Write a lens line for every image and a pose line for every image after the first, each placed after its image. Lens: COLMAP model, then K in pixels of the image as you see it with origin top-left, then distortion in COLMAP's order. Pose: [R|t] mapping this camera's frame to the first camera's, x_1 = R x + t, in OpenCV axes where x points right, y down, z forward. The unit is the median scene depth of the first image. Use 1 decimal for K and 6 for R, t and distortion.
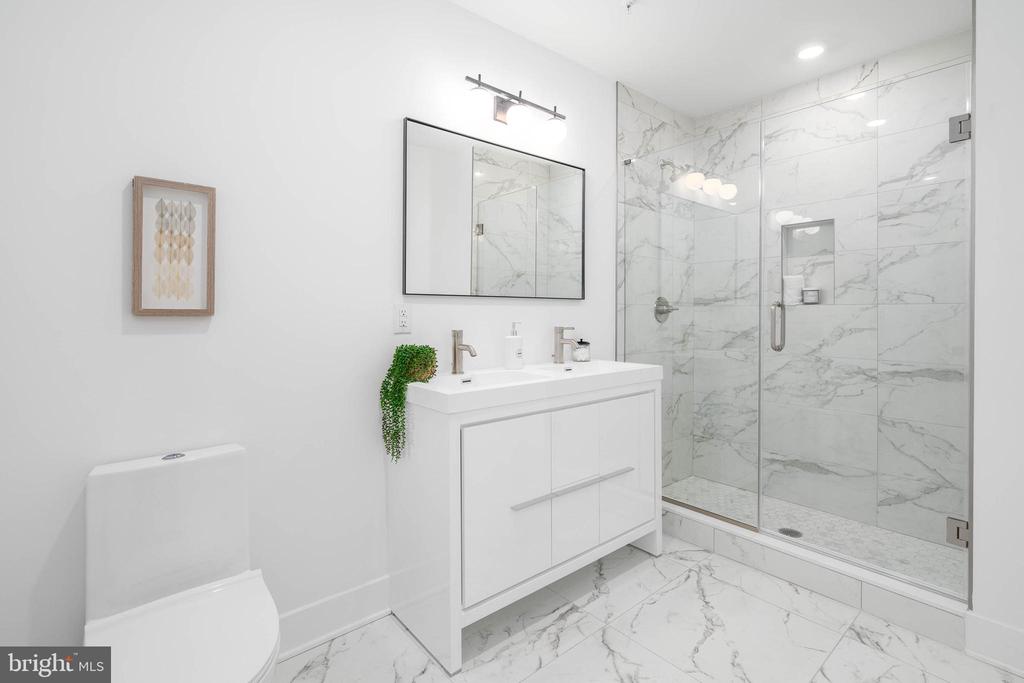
lens RADIAL K [[475.4, 0, 512.7], [0, 475.4, 314.1], [0, 0, 1]] dist [-0.000379, -0.000001]
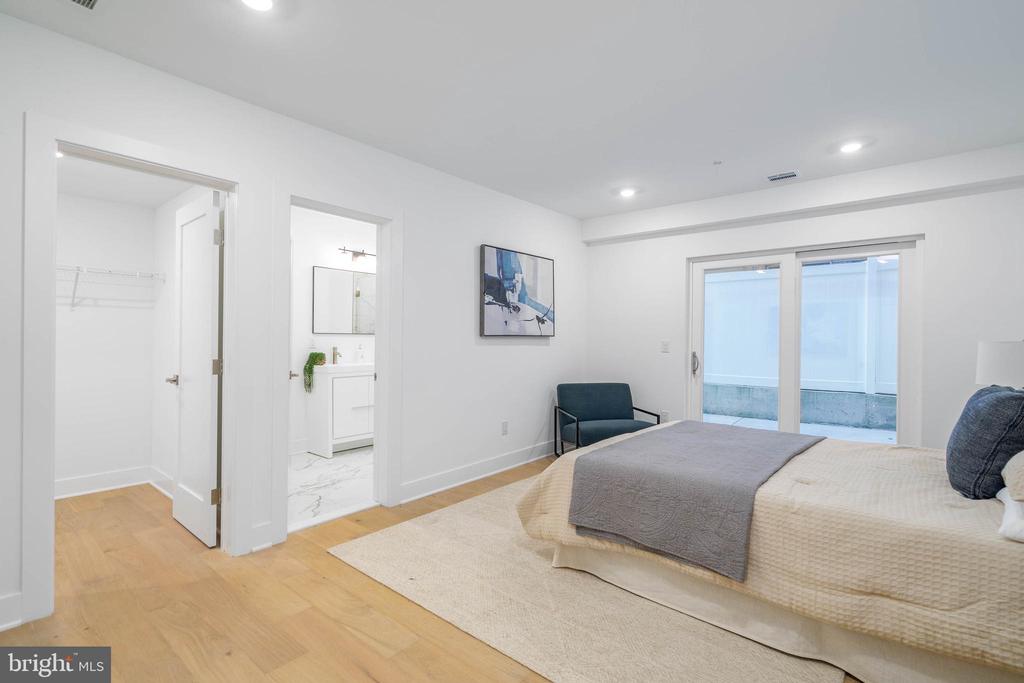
lens RADIAL K [[471.0, 0, 512.0], [0, 471.0, 341.5], [0, 0, 1]] dist [-0.000309, 0.000072]
pose [[0.985434, 0.002414, 0.170042, 0.397021], [-0.002662, 0.999996, 0.001227, -0.001668], [-0.170038, -0.001662, 0.985436, -1.682394]]
